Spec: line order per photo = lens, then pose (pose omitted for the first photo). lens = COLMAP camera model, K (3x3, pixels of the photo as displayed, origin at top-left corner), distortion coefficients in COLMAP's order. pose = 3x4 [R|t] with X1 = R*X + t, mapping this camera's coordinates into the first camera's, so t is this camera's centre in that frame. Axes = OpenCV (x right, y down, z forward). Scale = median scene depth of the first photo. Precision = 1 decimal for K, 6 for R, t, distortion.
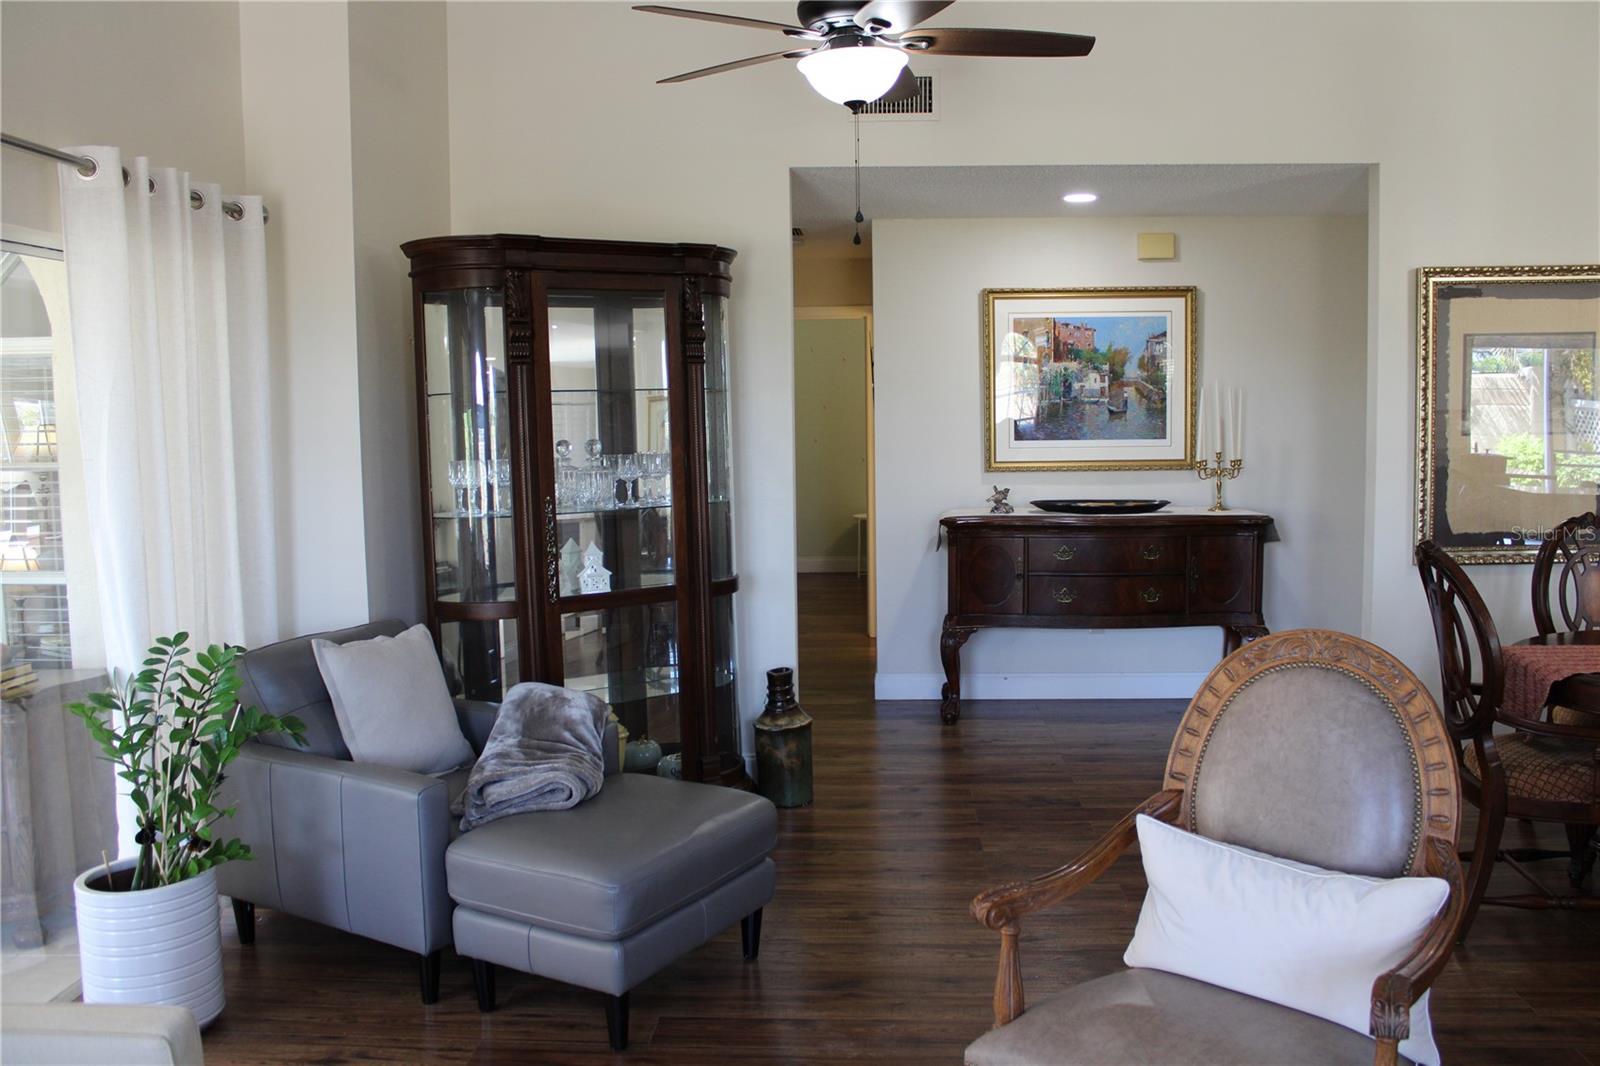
lens RADIAL K [[1332.5, 0, 825.1], [0, 1332.5, 523.7], [0, 0, 1]] dist [-0.154230, 0.133471]
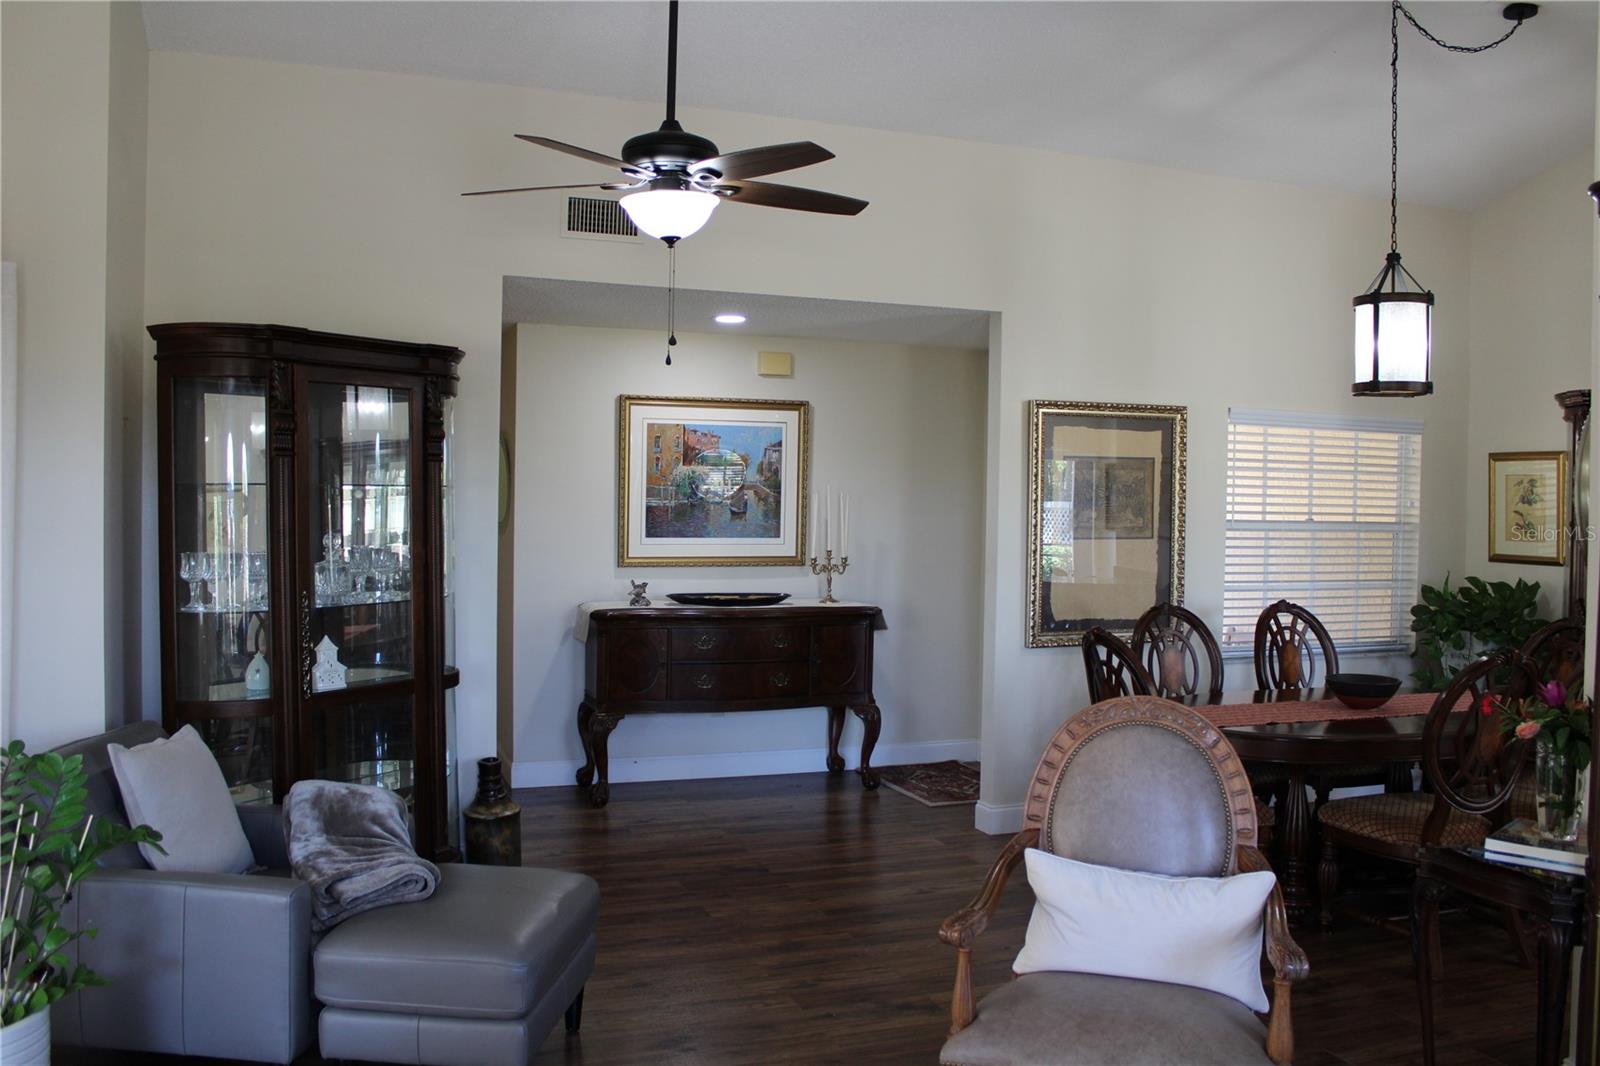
lens RADIAL K [[1332.5, 0, 804.9], [0, 1332.5, 528.2], [0, 0, 1]] dist [-0.154230, 0.133471]
pose [[0.915788, 0.017732, 0.401271, -0.225637], [0.008068, 0.998011, -0.062514, -0.003054], [-0.401582, 0.060487, 0.913824, -0.037992]]
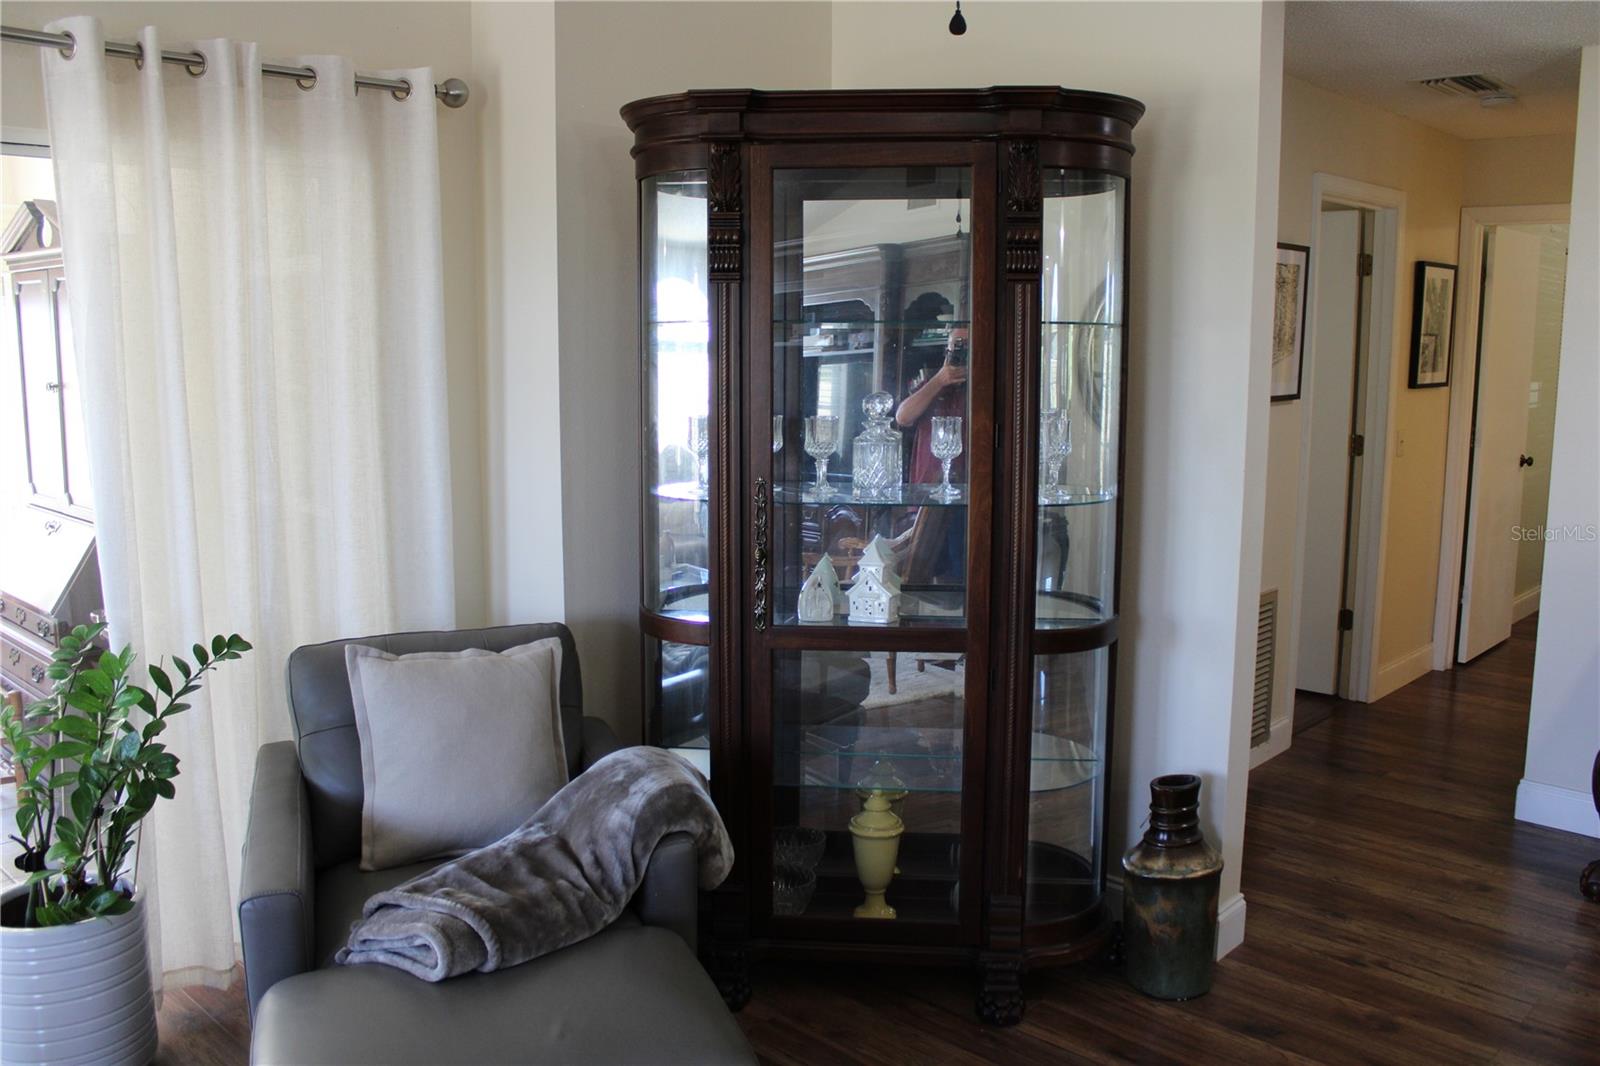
lens RADIAL K [[1332.5, 0, 827.3], [0, 1332.5, 516.9], [0, 0, 1]] dist [-0.154230, 0.133471]
pose [[0.760116, 0.111993, -0.640063, 0.224679], [-0.075522, 0.993586, 0.084162, -0.052747], [0.645383, -0.015634, 0.763699, 0.435541]]
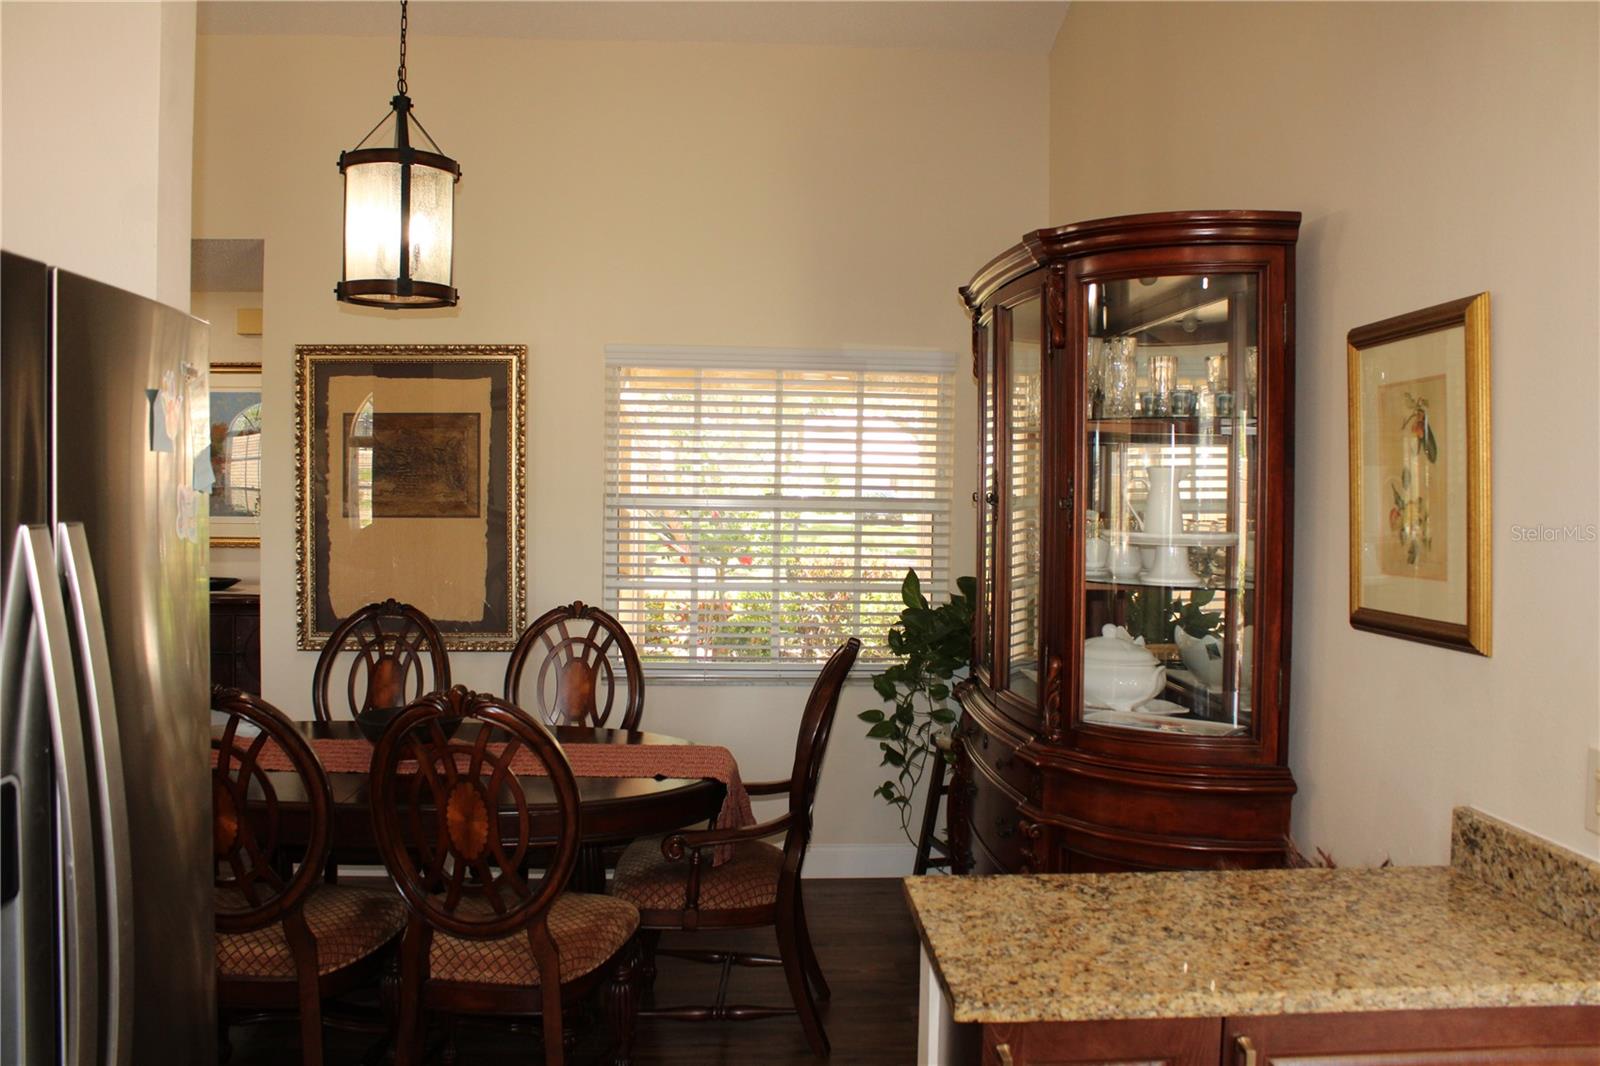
lens RADIAL K [[1332.5, 0, 805.0], [0, 1332.5, 531.6], [0, 0, 1]] dist [-0.154230, 0.133471]
pose [[0.993243, 0.022228, 0.113905, 0.724136], [-0.016530, 0.998576, -0.050730, -0.013210], [-0.114870, 0.048504, 0.992196, -0.016126]]
